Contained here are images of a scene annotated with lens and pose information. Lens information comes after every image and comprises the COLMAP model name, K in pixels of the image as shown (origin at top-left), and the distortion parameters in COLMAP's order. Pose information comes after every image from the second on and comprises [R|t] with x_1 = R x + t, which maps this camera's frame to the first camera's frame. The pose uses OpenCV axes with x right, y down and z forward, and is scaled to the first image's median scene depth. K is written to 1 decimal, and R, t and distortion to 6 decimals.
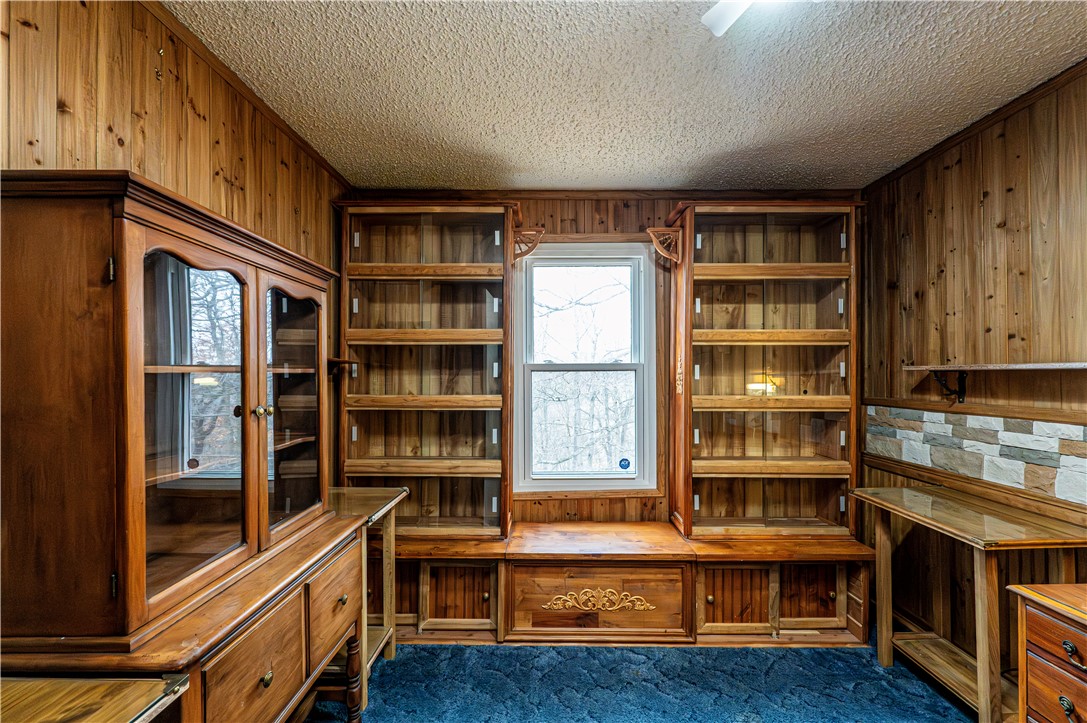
lens RADIAL K [[469.0, 0, 542.4], [0, 469.0, 375.3], [0, 0, 1]] dist [-0.000127, 0.000167]
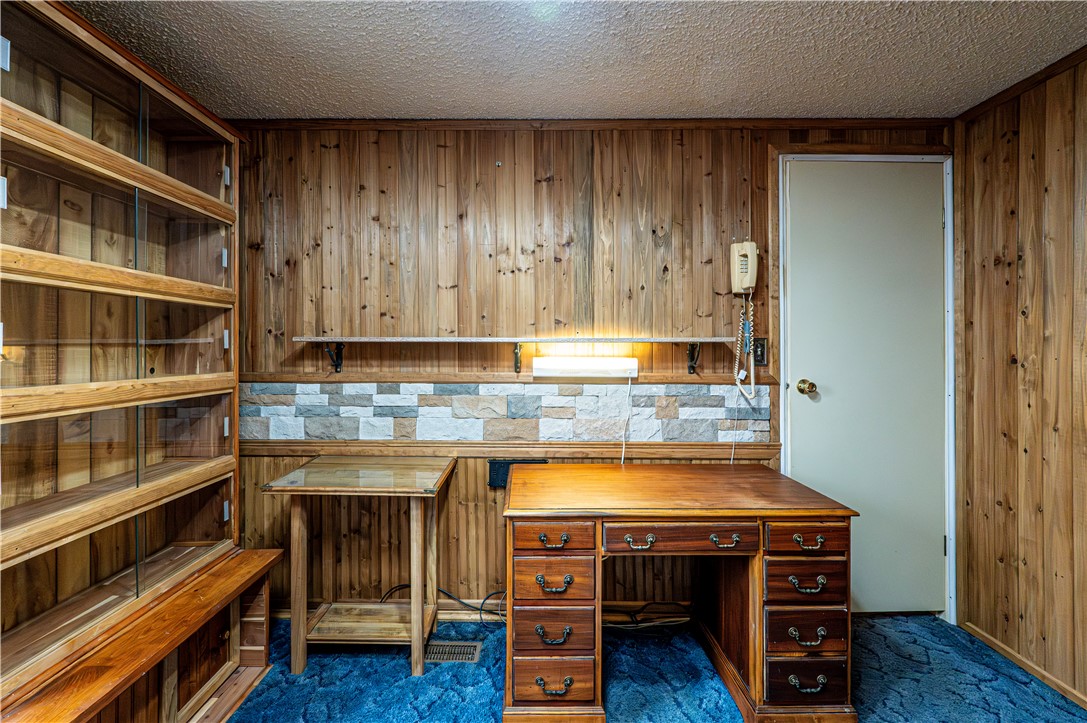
lens RADIAL K [[441.1, 0, 539.5], [0, 441.1, 345.0], [0, 0, 1]] dist [-0.000304, -0.000068]
pose [[-0.013138, 0.005917, 0.999896, -0.109438], [-0.000655, 0.999982, -0.005926, 0.001375], [-0.999913, -0.000733, -0.013134, 0.514093]]
